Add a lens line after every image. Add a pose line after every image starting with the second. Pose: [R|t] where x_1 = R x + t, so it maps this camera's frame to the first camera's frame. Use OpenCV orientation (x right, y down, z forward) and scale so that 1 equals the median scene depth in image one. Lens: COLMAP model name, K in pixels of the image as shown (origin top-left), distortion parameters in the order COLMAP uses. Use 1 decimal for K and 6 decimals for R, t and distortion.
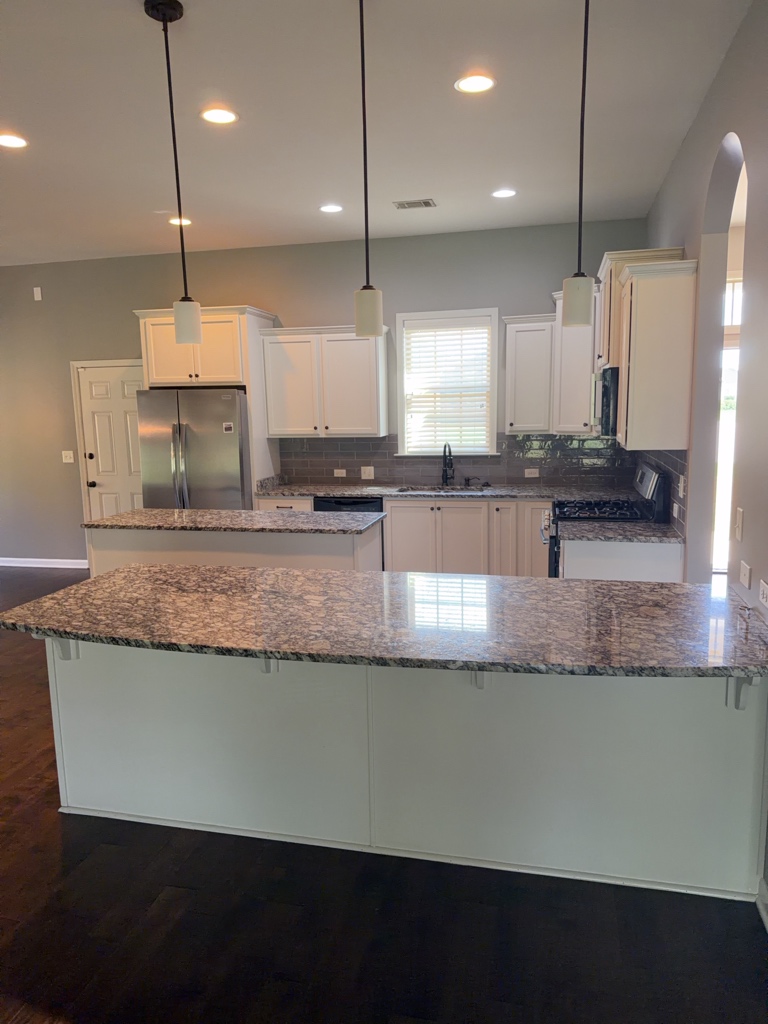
lens RADIAL K [[716.4, 0, 384.0], [0, 716.4, 512.0], [0, 0, 1]] dist [0.022661, -0.005887]
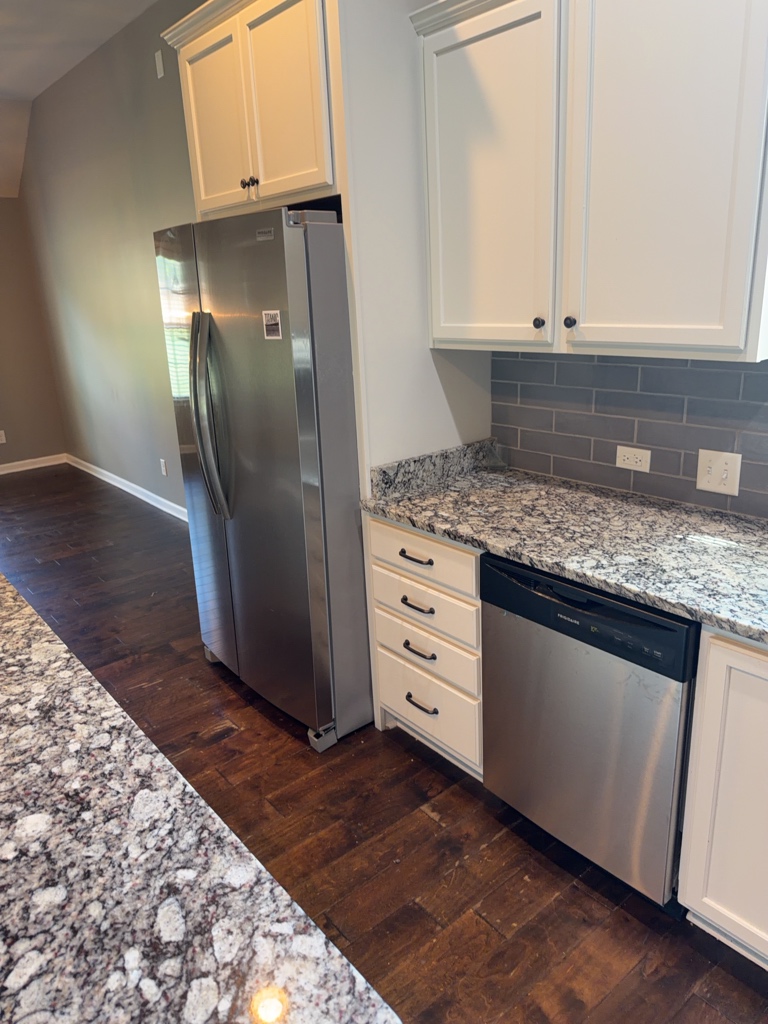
lens RADIAL K [[716.4, 0, 384.0], [0, 716.4, 512.0], [0, 0, 1]] dist [0.022661, -0.005887]
pose [[0.792495, 0.162042, -0.587958, 0.049774], [-0.055009, 0.979120, 0.195701, -0.095324], [0.607392, -0.122749, 0.784861, 0.713270]]
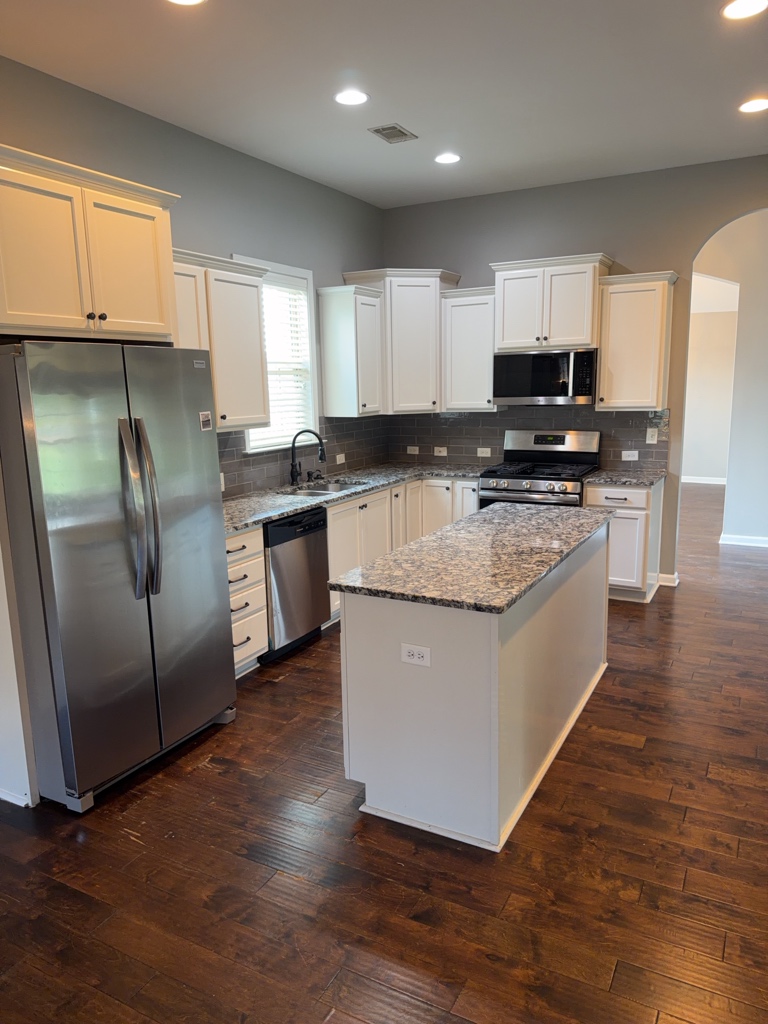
lens RADIAL K [[716.4, 0, 384.0], [0, 716.4, 512.0], [0, 0, 1]] dist [0.022661, -0.005887]
pose [[0.254431, -0.160091, 0.953748, -0.678775], [0.159256, 0.979675, 0.121958, -0.091344], [-0.953888, 0.120860, 0.274756, 0.704402]]
